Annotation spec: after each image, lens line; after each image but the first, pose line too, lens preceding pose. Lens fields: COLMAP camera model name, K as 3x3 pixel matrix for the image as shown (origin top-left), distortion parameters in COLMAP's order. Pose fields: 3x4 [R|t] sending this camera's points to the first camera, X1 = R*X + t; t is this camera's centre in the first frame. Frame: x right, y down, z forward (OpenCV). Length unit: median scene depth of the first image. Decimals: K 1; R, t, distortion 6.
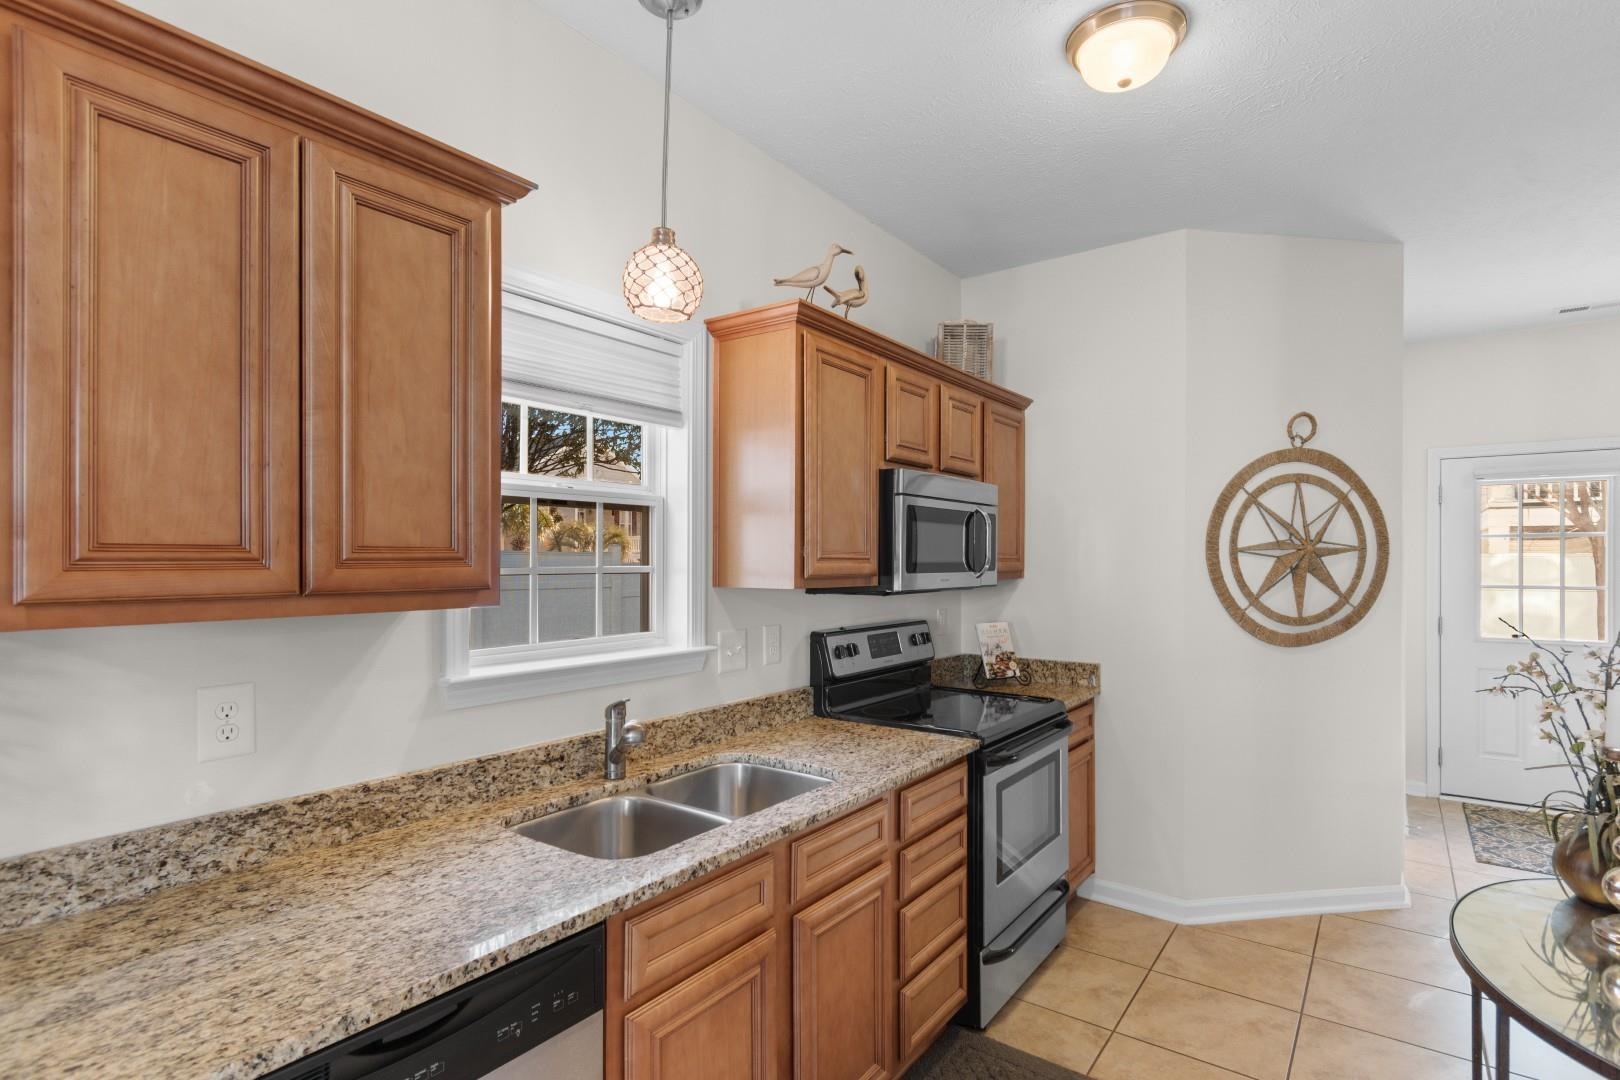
lens RADIAL K [[810.2, 0, 812.0], [0, 810.2, 558.4], [0, 0, 1]] dist [0.001792, 0.000109]
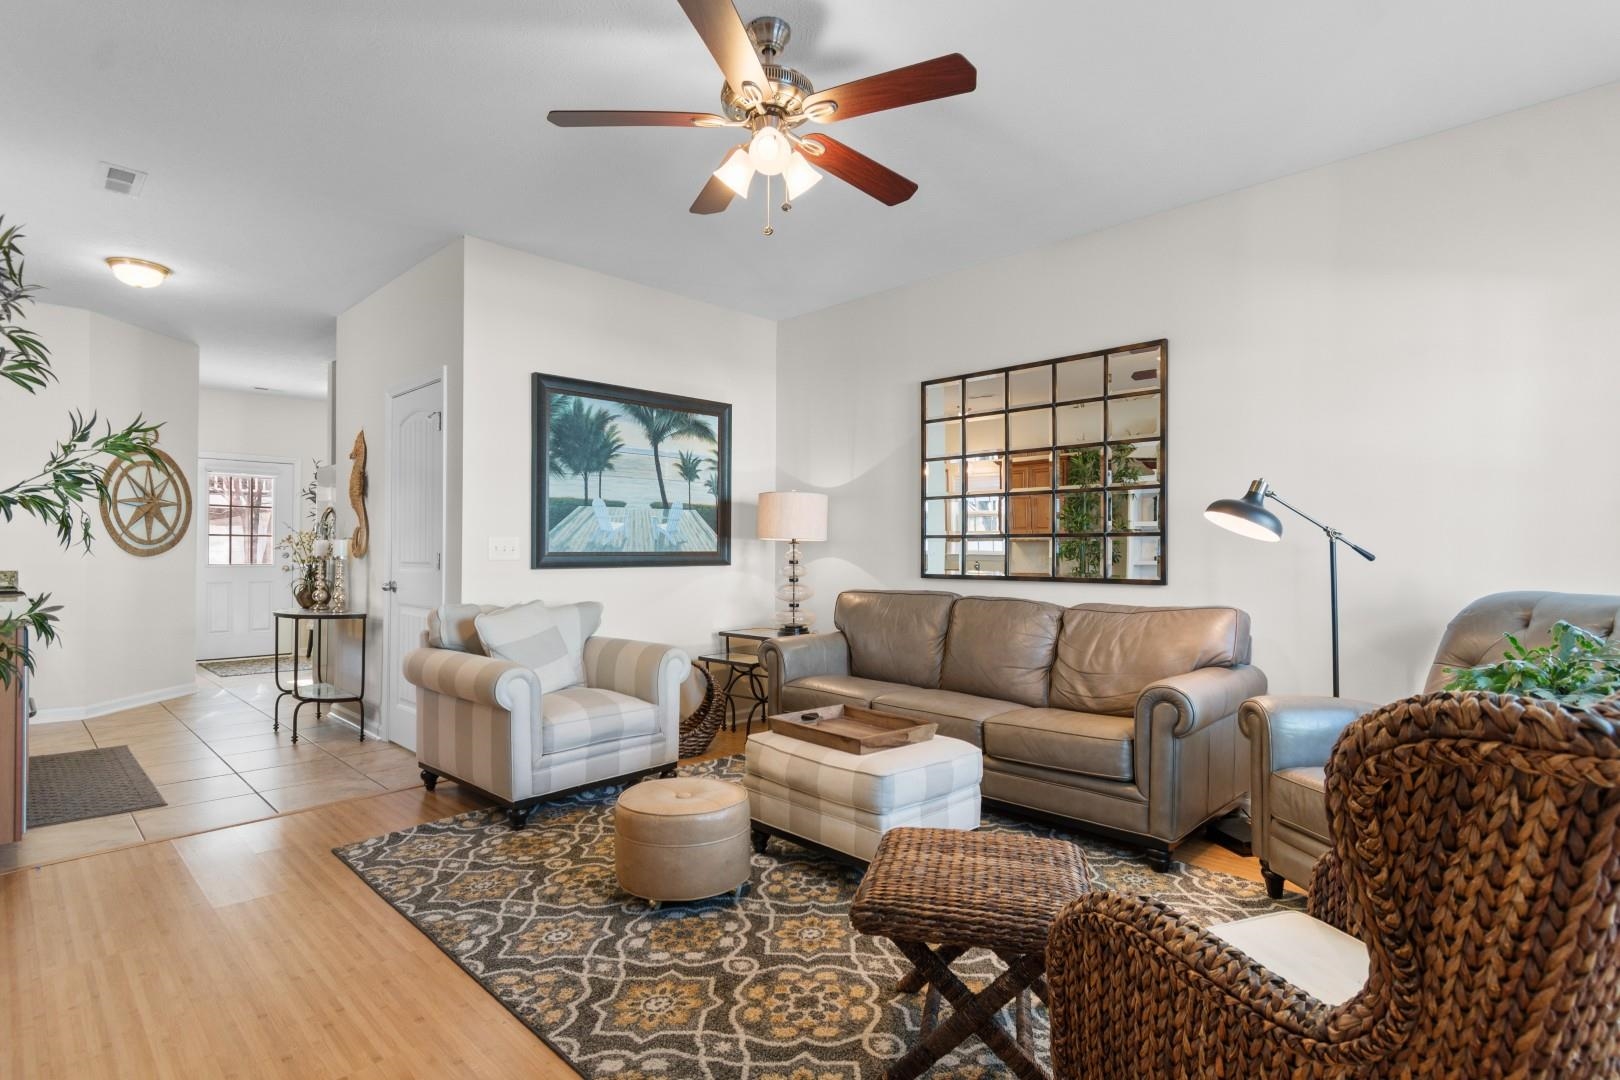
lens RADIAL K [[804.7, 0, 807.8], [0, 804.7, 544.2], [0, 0, 1]] dist [0.004094, -0.000255]
pose [[0.154655, 0.005582, 0.987953, -0.970694], [-0.003206, 0.999982, -0.005148, 0.087567], [-0.987963, -0.002371, 0.154670, -0.748709]]
